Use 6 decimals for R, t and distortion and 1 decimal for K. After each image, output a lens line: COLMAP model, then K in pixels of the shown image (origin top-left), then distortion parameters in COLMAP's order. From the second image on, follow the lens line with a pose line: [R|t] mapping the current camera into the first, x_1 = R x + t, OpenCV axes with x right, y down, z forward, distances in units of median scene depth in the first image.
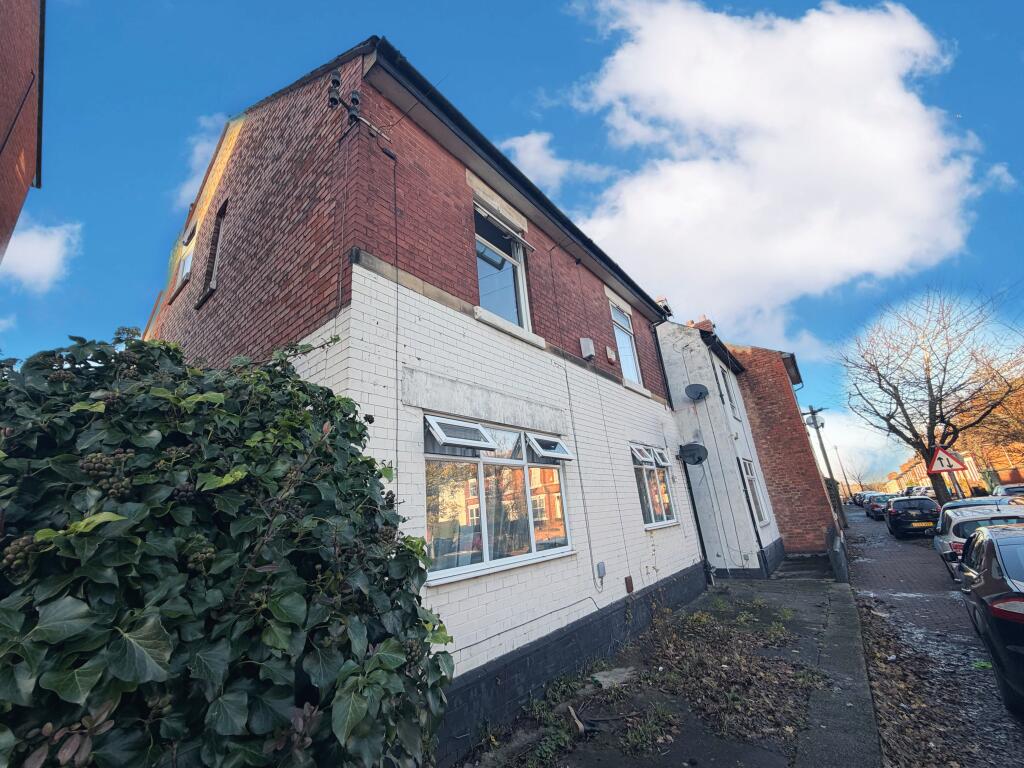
lens RADIAL K [[407.5, 0, 514.2], [0, 407.5, 379.8], [0, 0, 1]] dist [-0.001816, -0.000033]
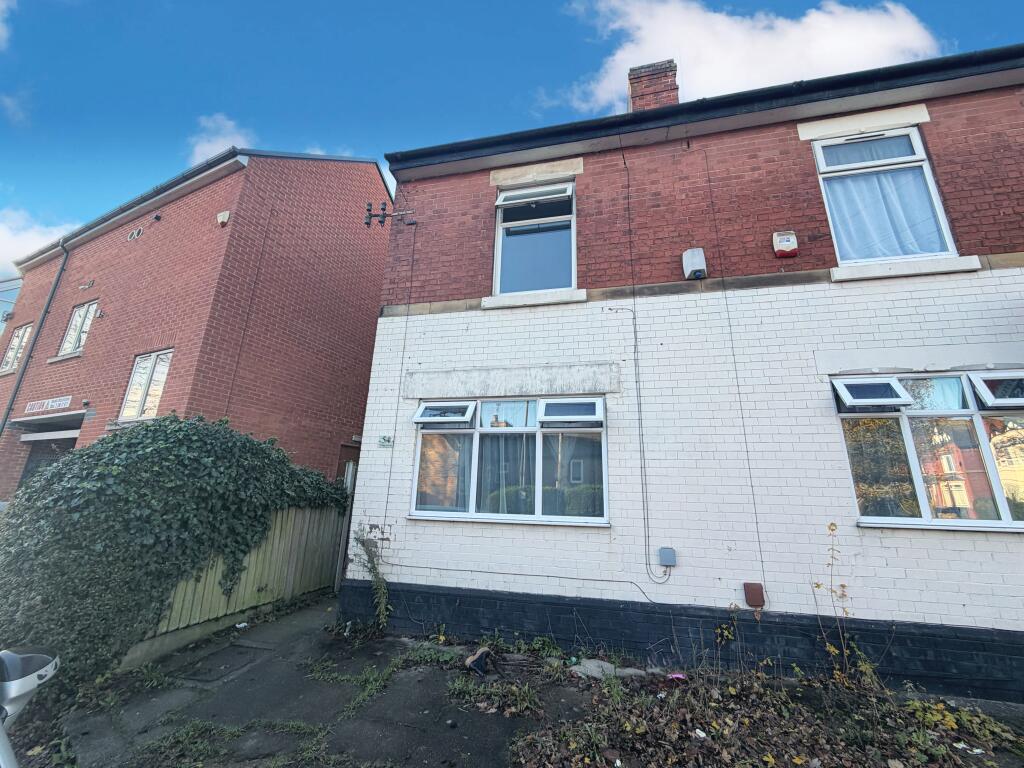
lens RADIAL K [[407.5, 0, 513.4], [0, 407.5, 387.4], [0, 0, 1]] dist [-0.001816, -0.000033]
pose [[0.433768, -0.153727, -0.887814, 0.874632], [0.230442, 0.971495, -0.055627, 0.138989], [0.871058, -0.180460, 0.456828, 0.481739]]
